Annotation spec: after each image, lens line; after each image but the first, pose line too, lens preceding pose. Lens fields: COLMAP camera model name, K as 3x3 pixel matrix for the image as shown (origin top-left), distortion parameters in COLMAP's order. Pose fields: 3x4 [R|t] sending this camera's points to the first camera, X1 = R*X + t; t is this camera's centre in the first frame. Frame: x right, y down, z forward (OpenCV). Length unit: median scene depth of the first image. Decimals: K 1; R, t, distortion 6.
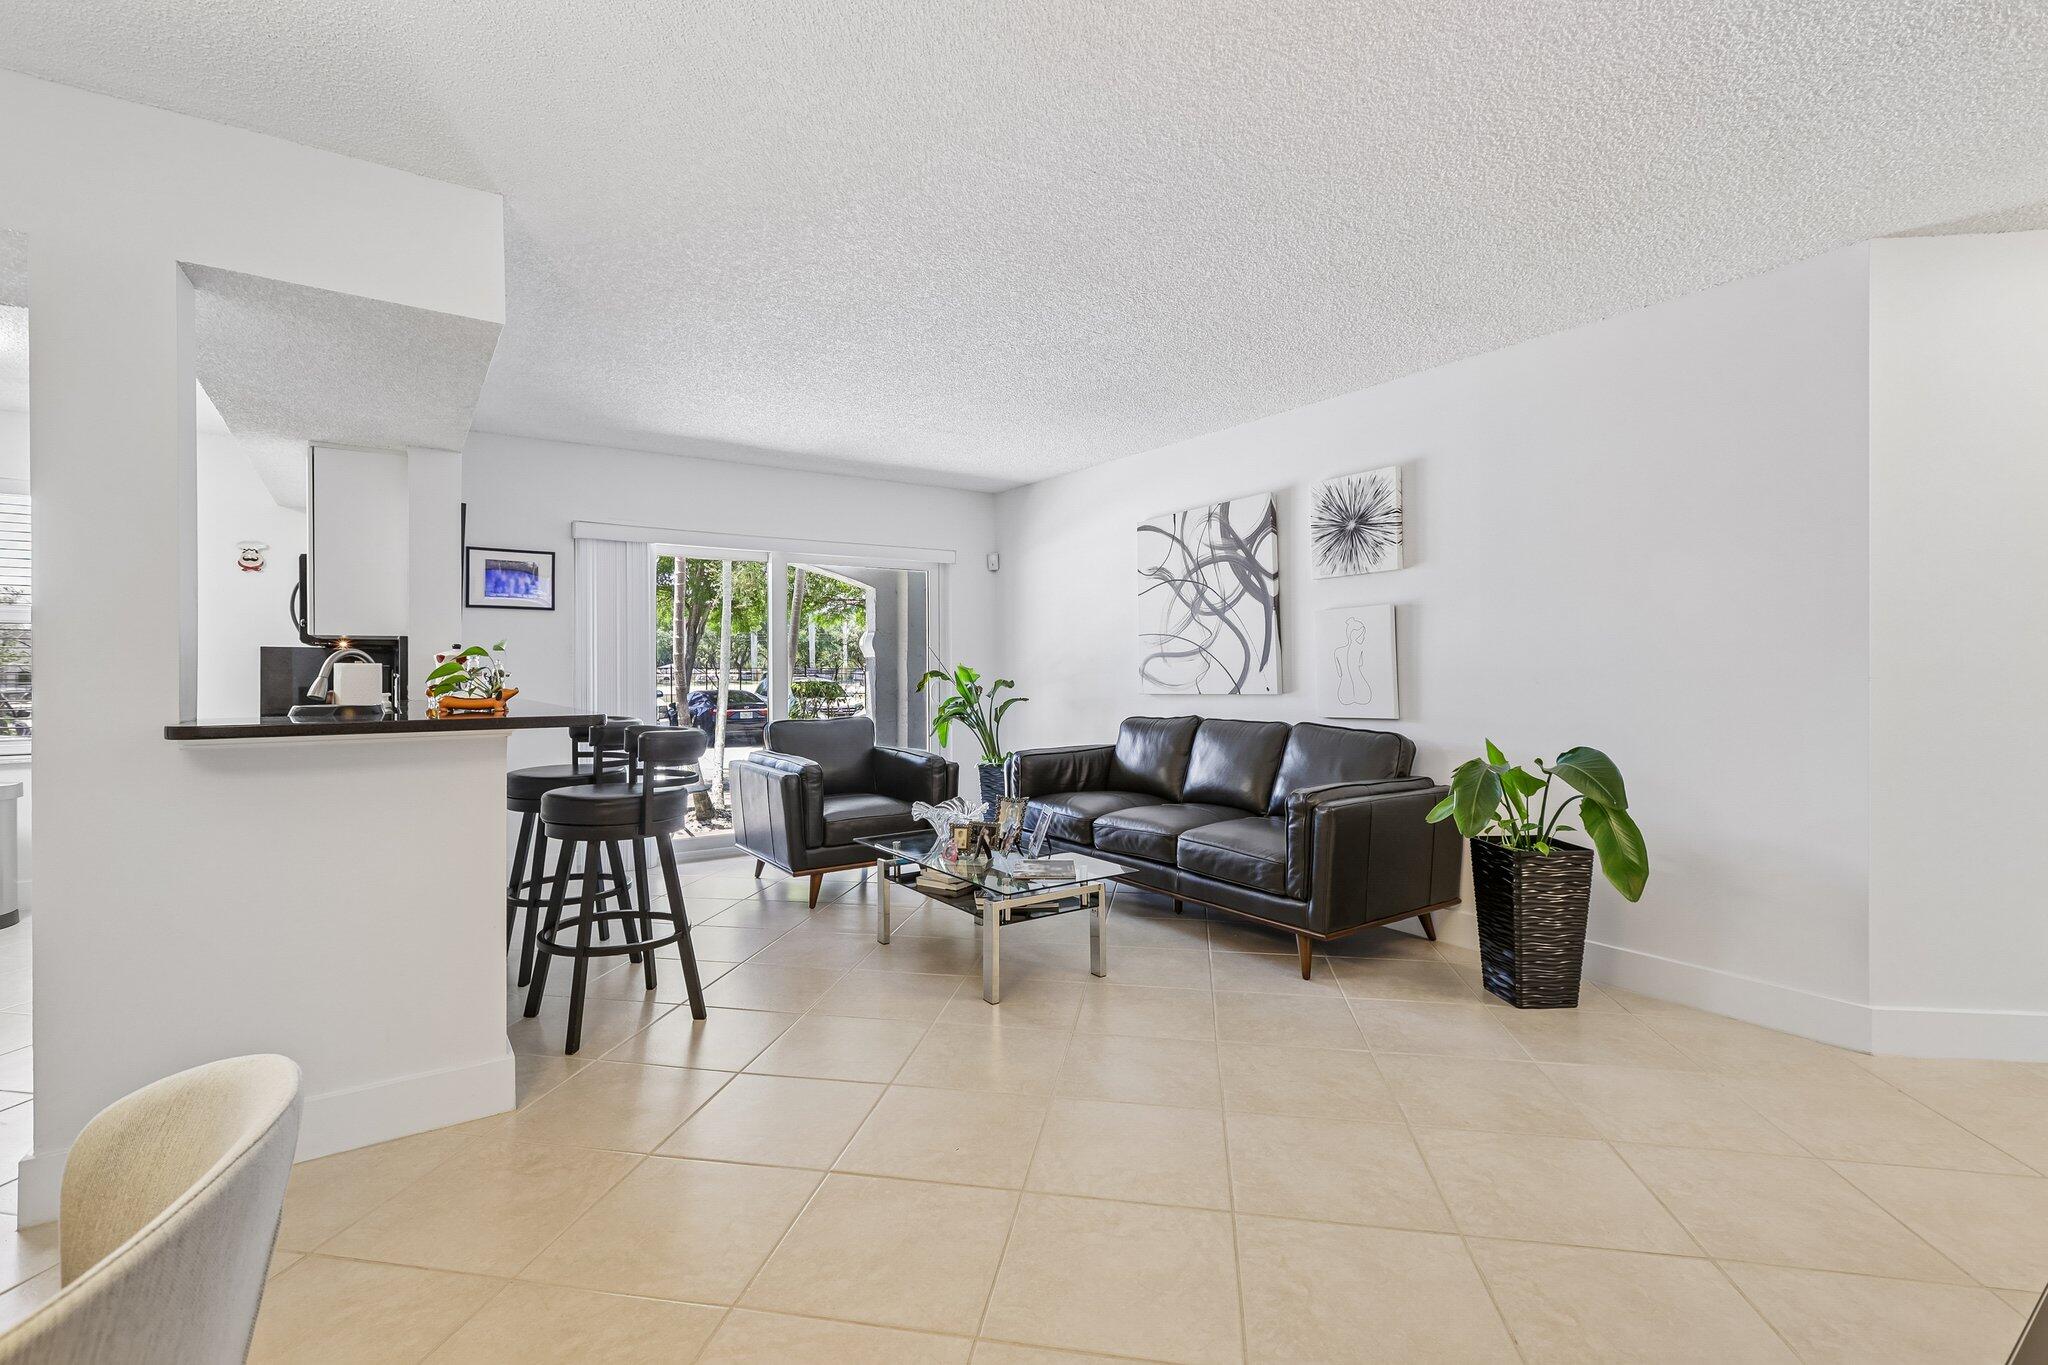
lens RADIAL K [[914.7, 0, 1017.9], [0, 914.7, 665.5], [0, 0, 1]] dist [-0.002824, 0.003338]
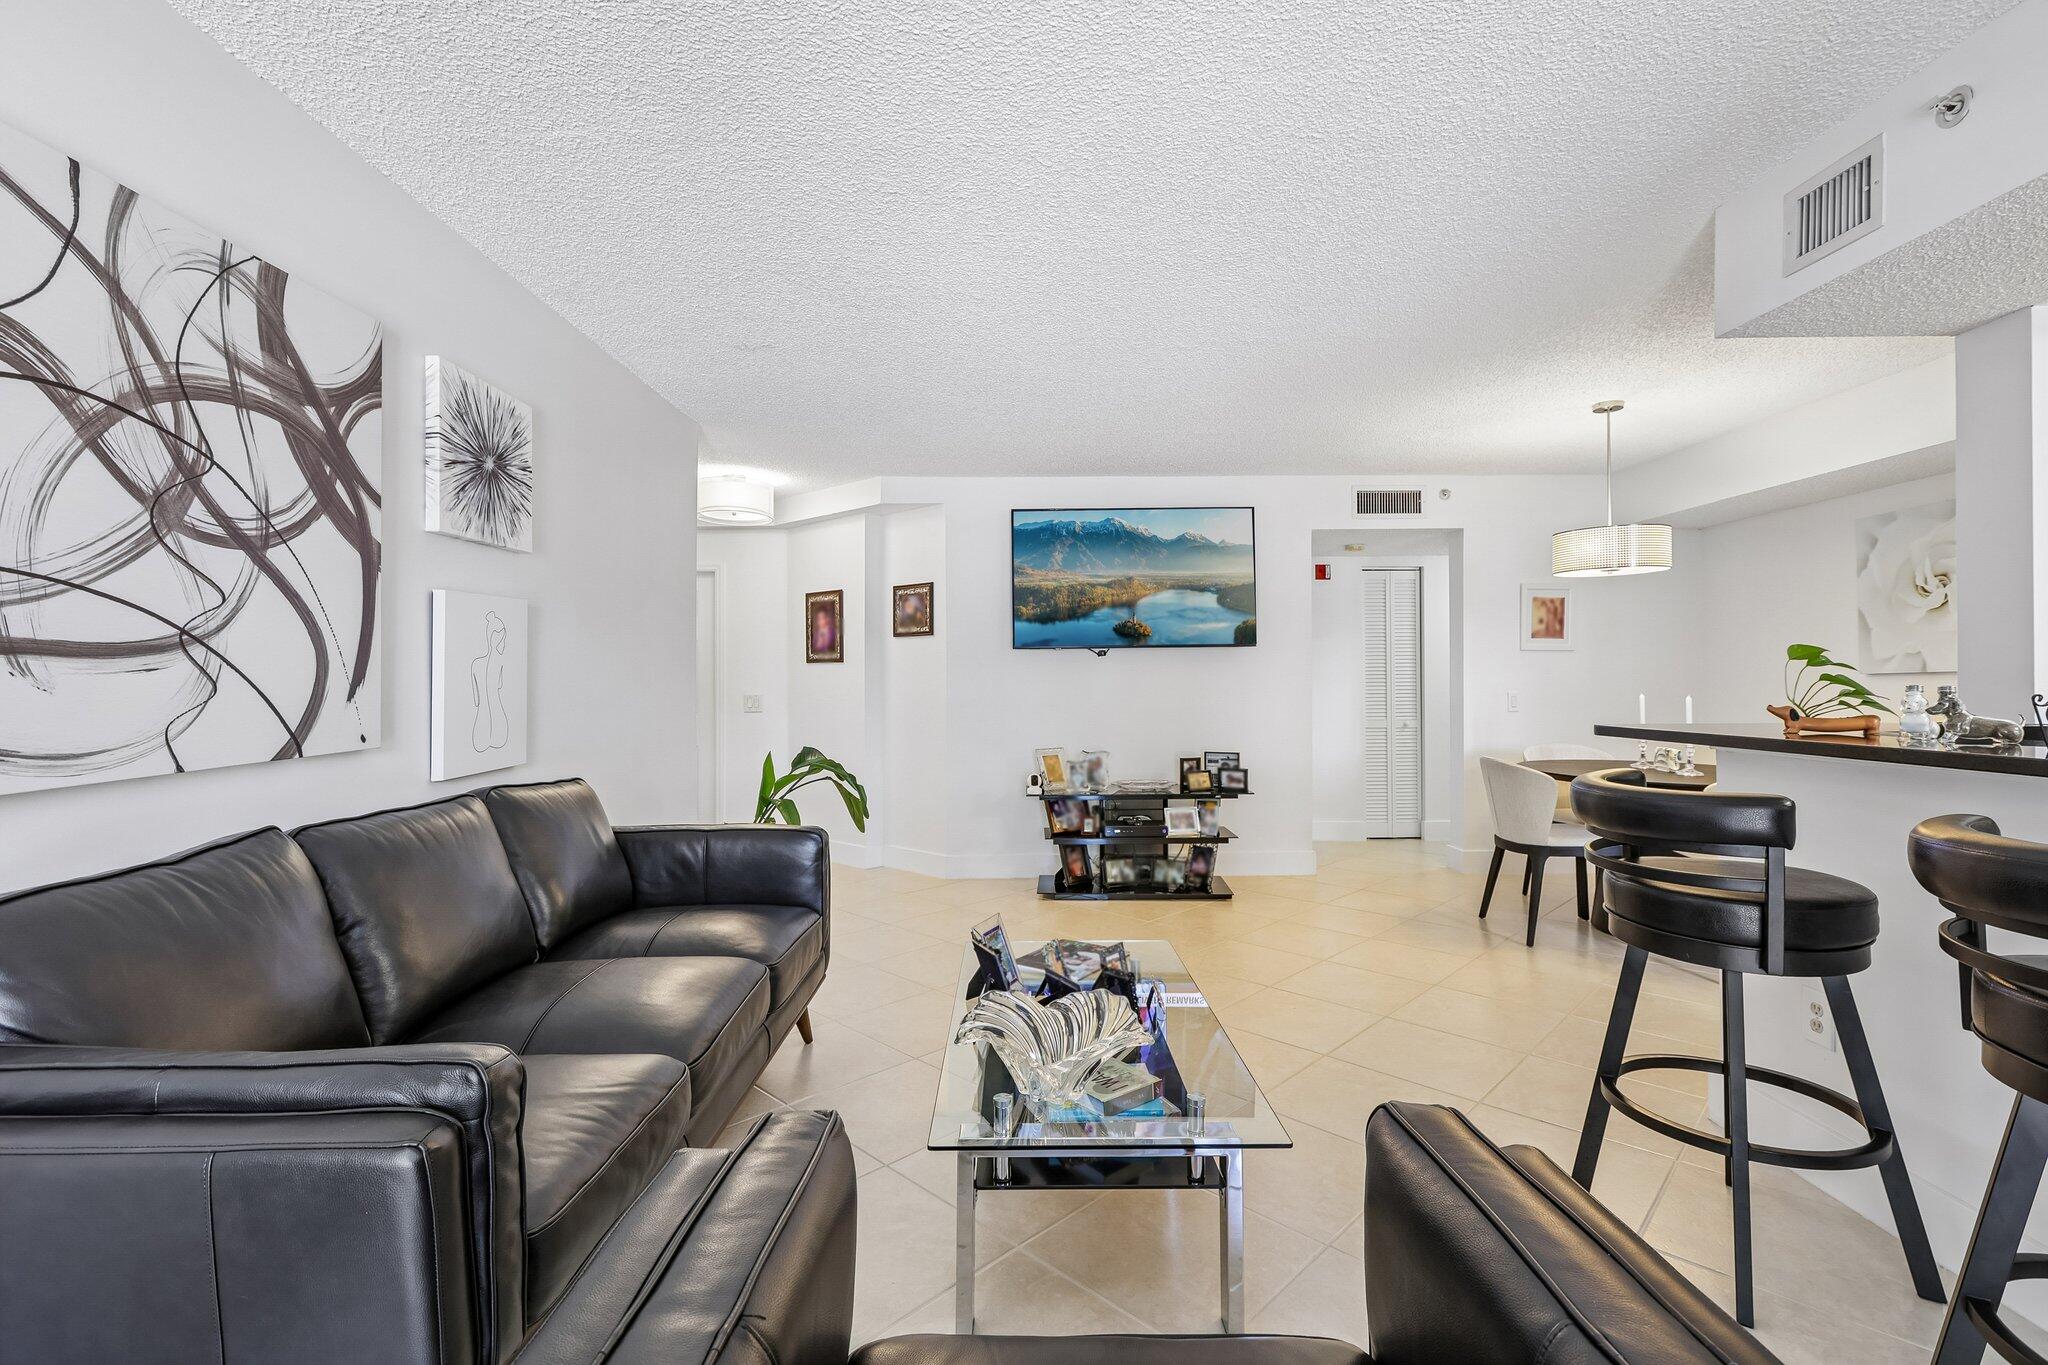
lens RADIAL K [[914.7, 0, 1027.1], [0, 914.7, 677.9], [0, 0, 1]] dist [-0.002824, 0.003338]
pose [[-0.828970, 0.012078, 0.559162, -0.259260], [0.006616, 0.999909, -0.011789, 0.002944], [-0.559254, -0.006073, -0.828974, 1.173109]]
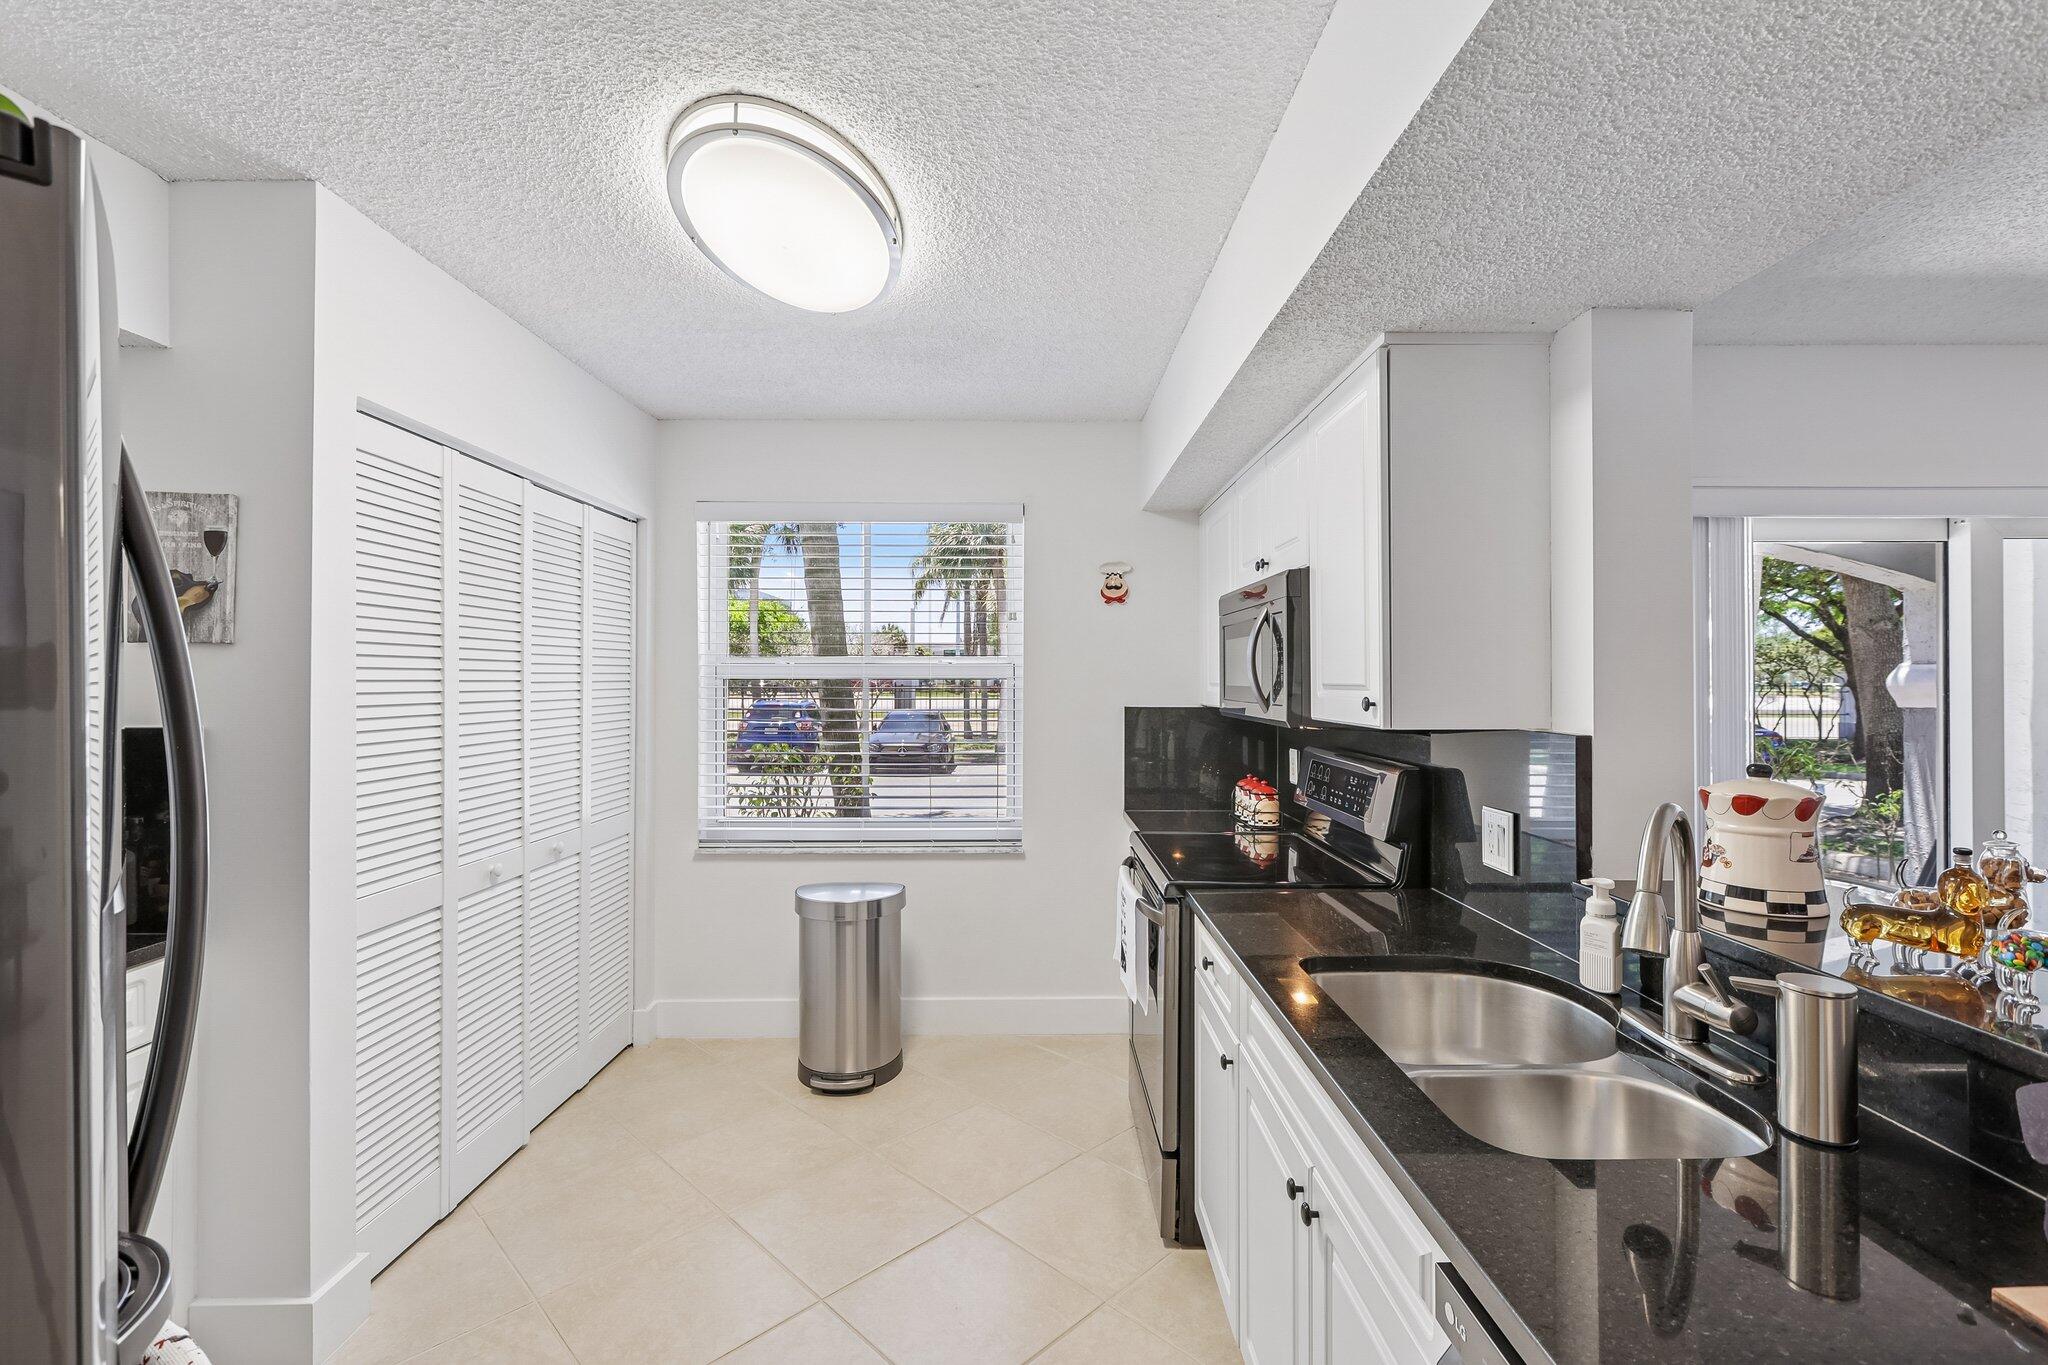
lens RADIAL K [[914.7, 0, 1008.7], [0, 914.7, 697.5], [0, 0, 1]] dist [-0.002824, 0.003338]
pose [[0.818028, 0.008452, -0.575117, -0.511351], [0.001201, 0.999865, 0.016401, -0.042739], [0.575178, -0.014107, 0.817907, 0.375684]]
